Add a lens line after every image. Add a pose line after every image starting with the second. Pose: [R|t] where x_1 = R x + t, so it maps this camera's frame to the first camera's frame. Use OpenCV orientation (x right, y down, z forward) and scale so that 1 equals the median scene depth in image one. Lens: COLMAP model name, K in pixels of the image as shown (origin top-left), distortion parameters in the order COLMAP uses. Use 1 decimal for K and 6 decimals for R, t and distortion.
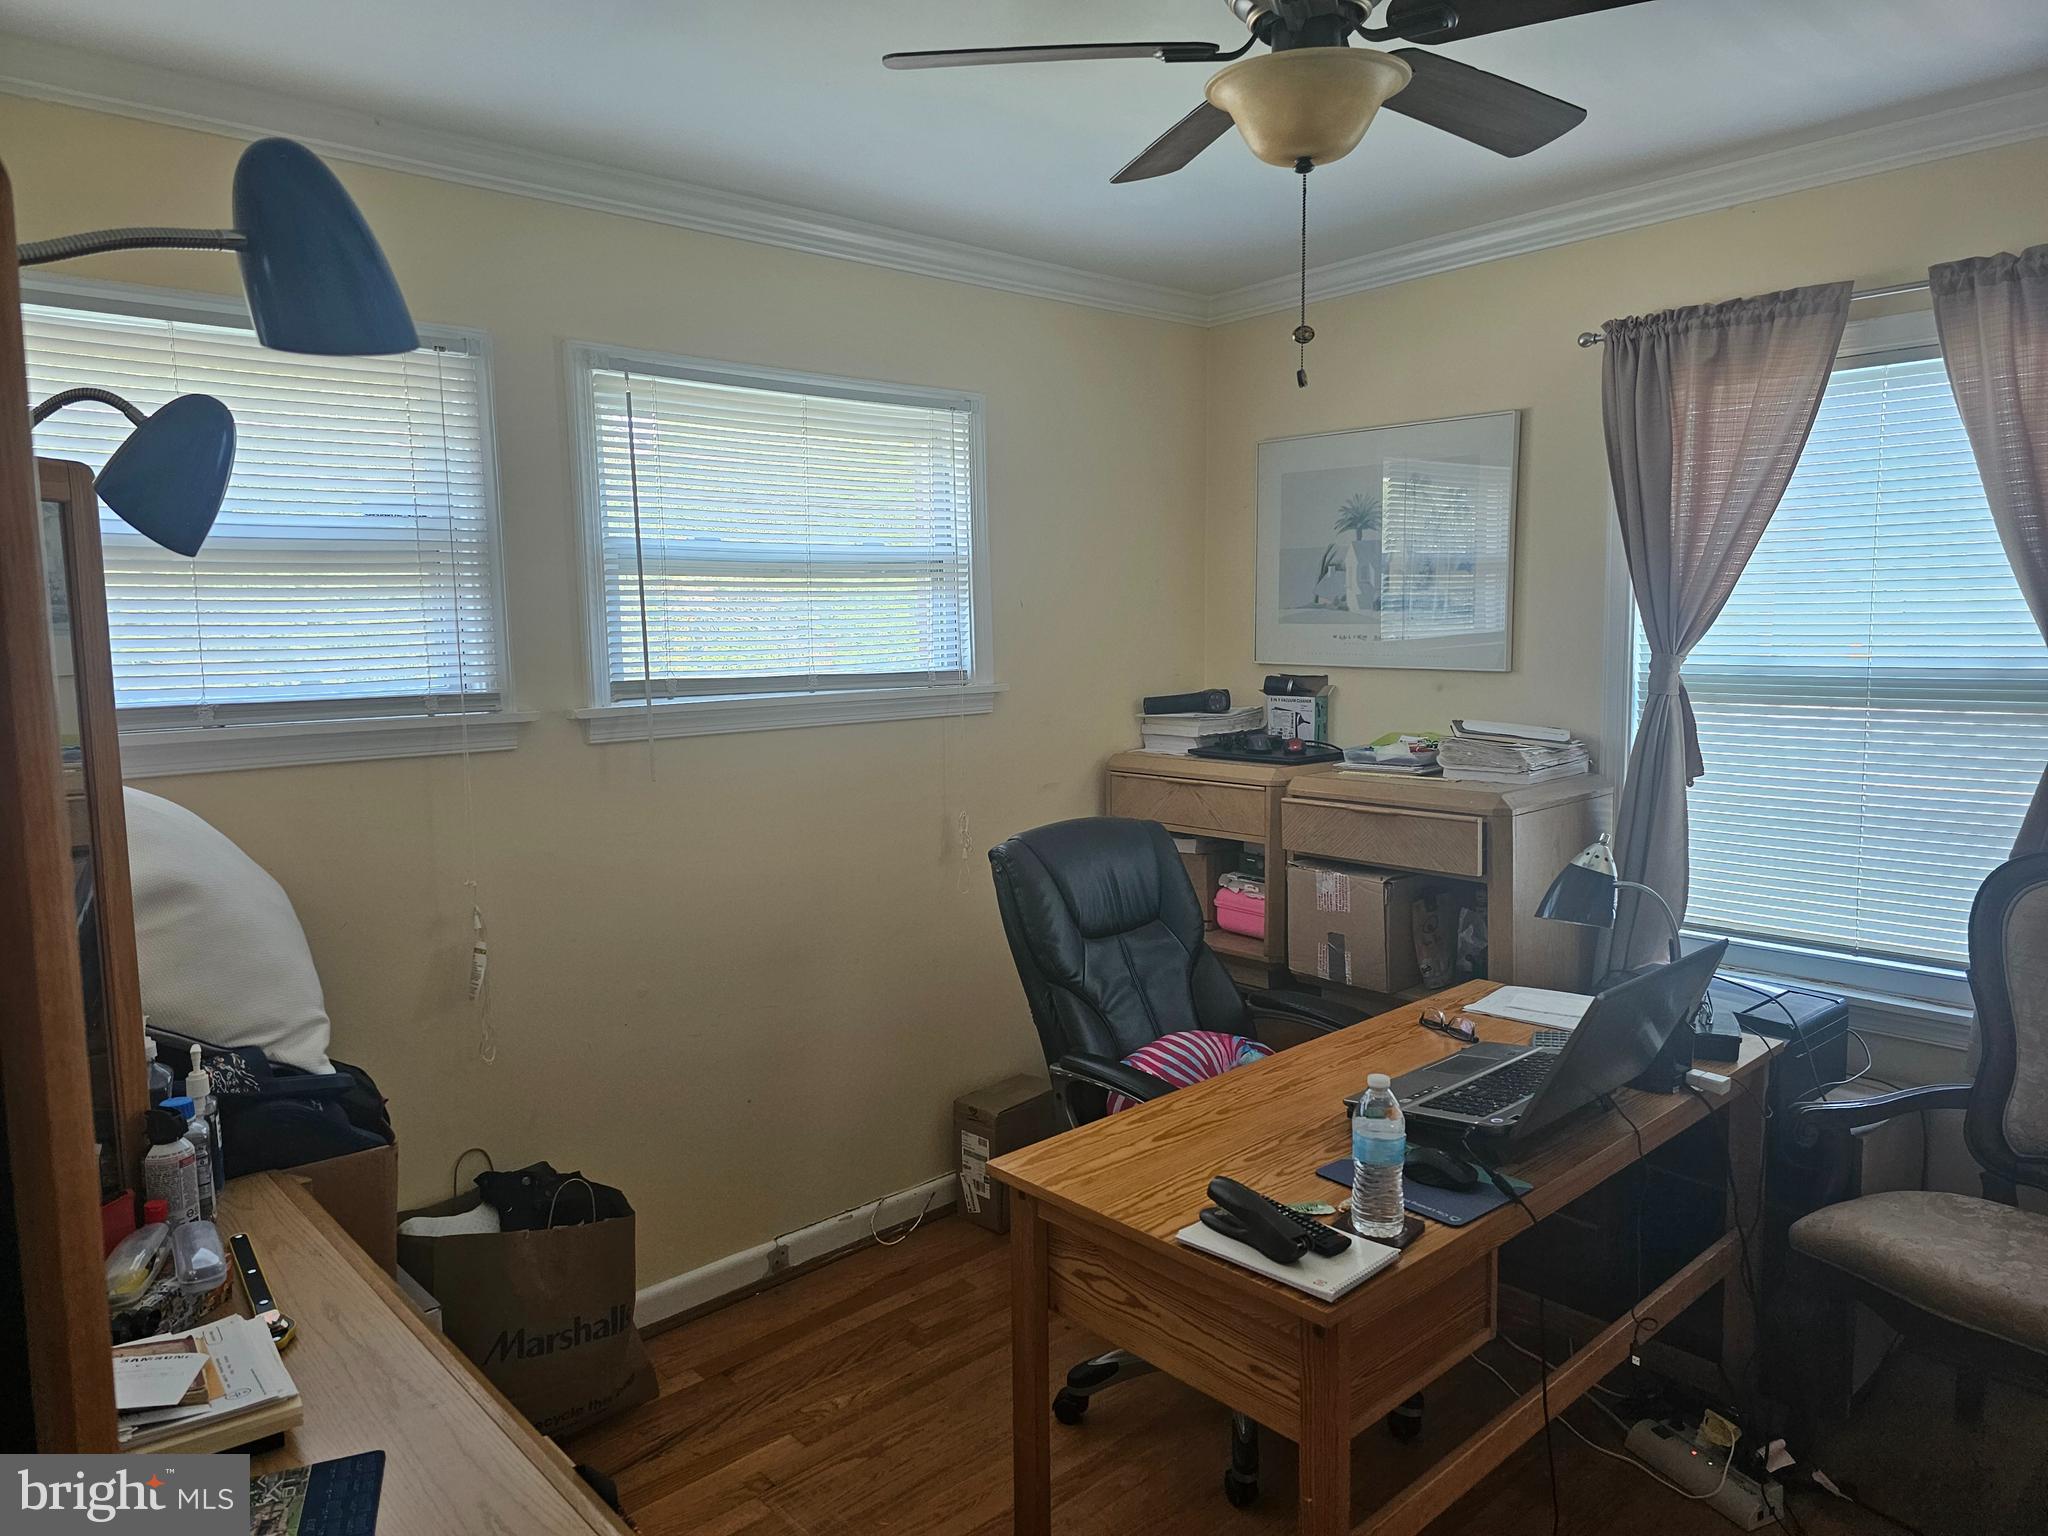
lens RADIAL K [[1385.2, 0, 1036.0], [0, 1385.2, 778.0], [0, 0, 1]] dist [0.096494, -0.088216]
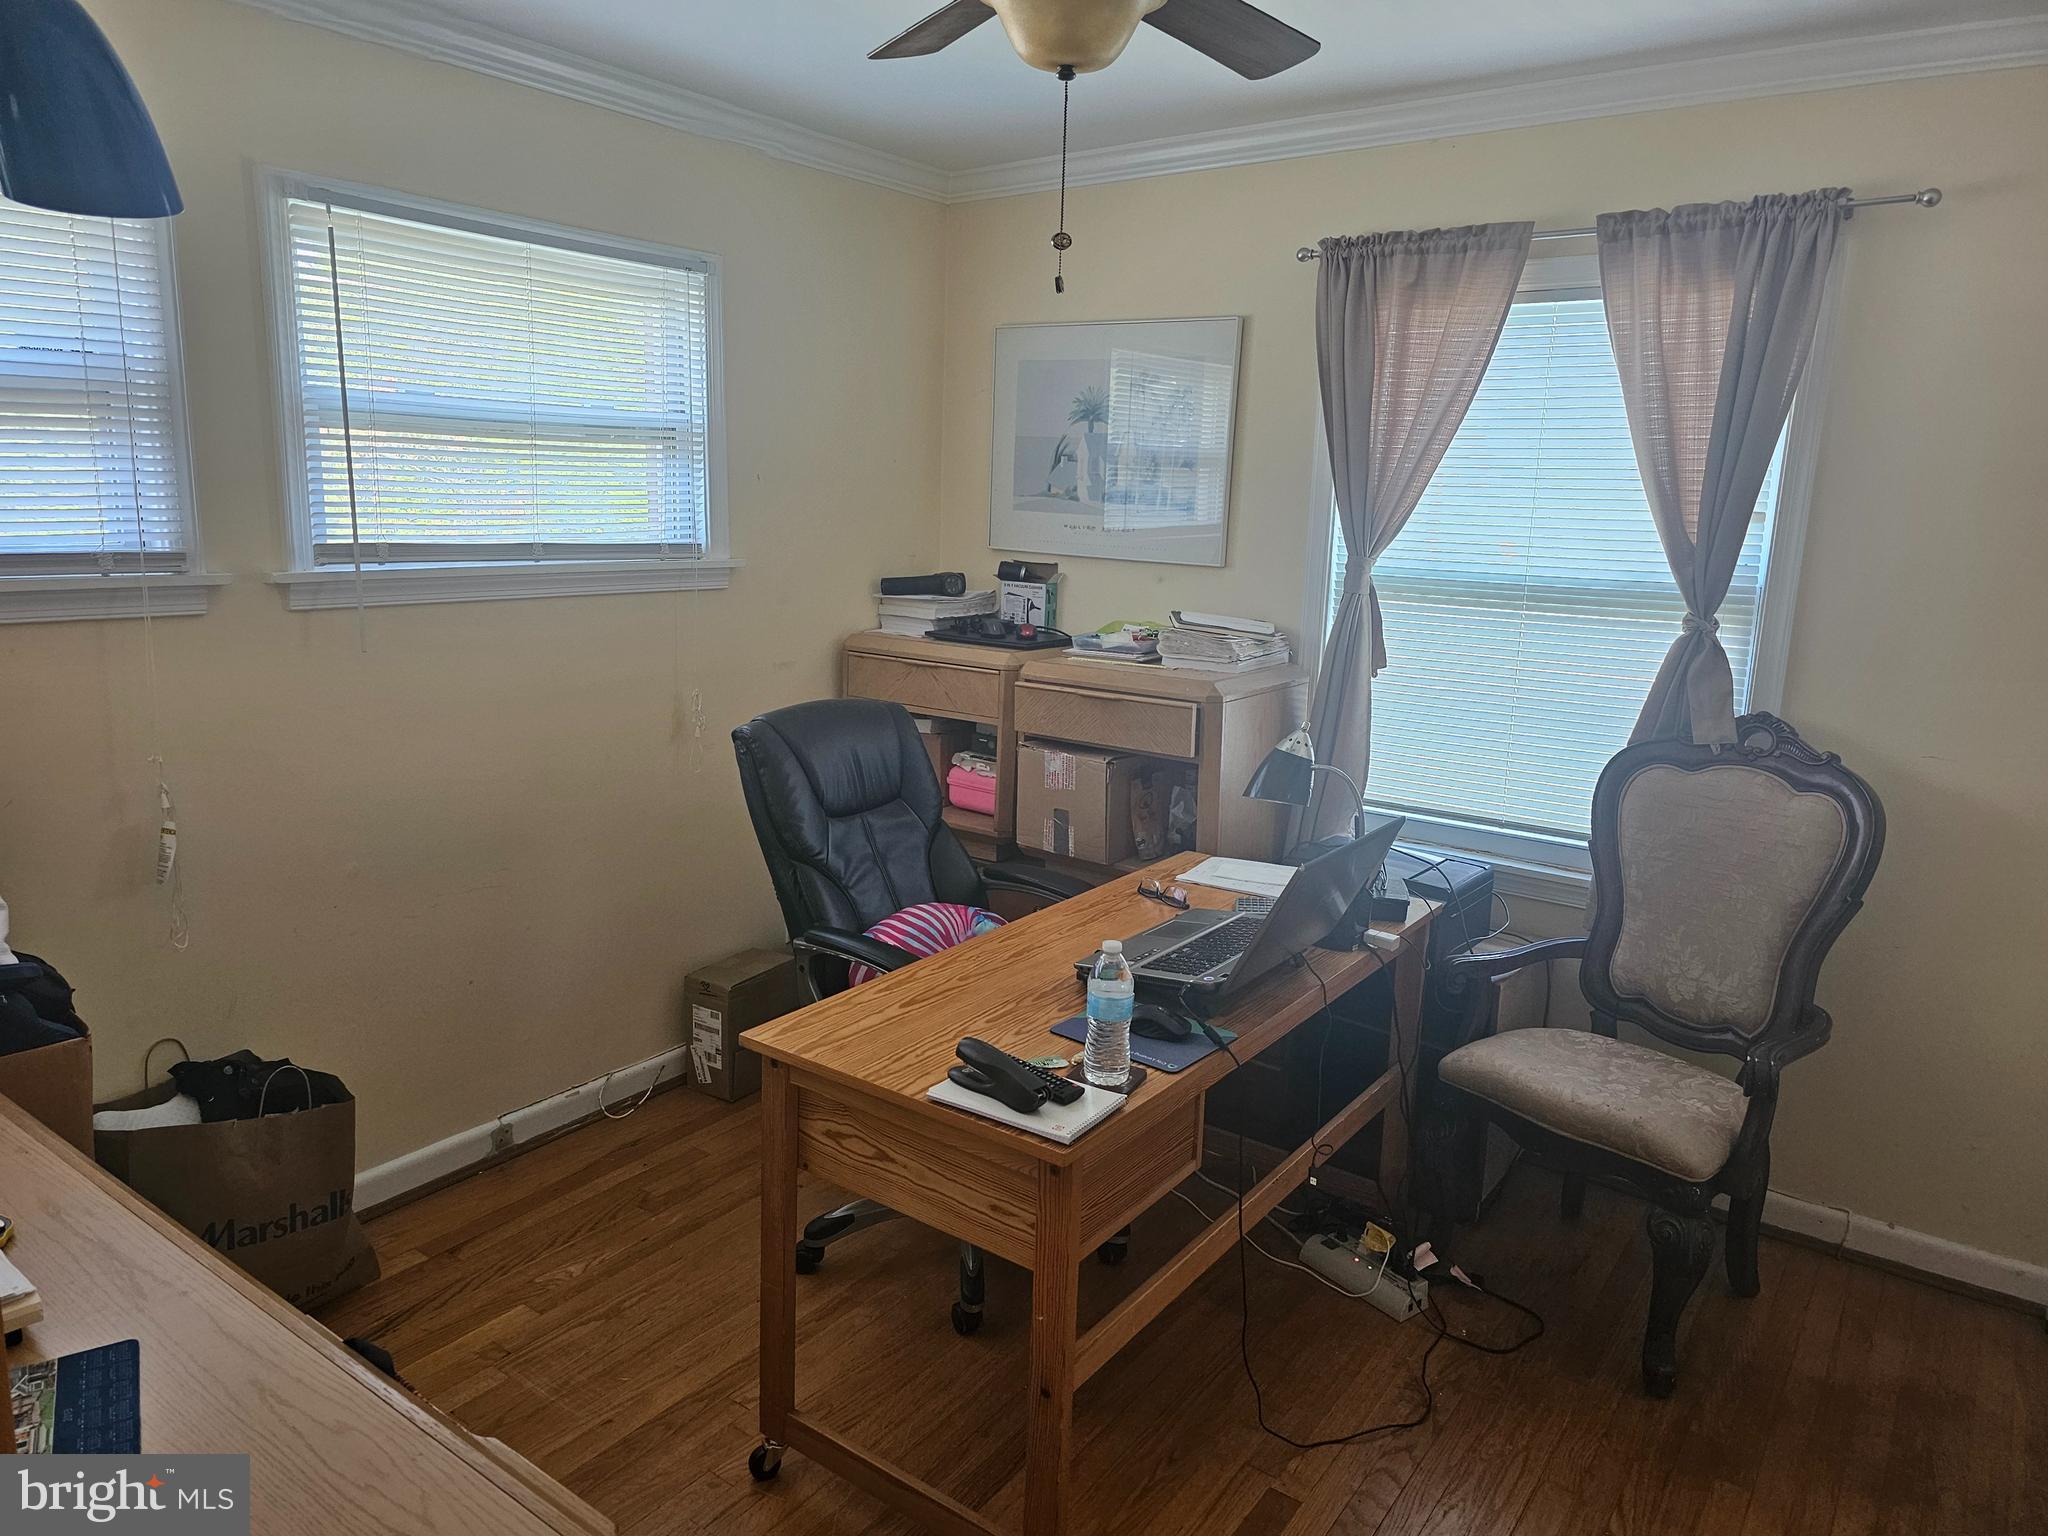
lens RADIAL K [[1492.2, 0, 972.0], [0, 1492.2, 746.8], [0, 0, 1]] dist [0.145773, -0.208546]
pose [[0.978371, 0.005377, 0.206786, -0.090869], [-0.022959, 0.996308, 0.082721, -0.030334], [-0.205578, -0.085679, 0.974883, -0.096982]]
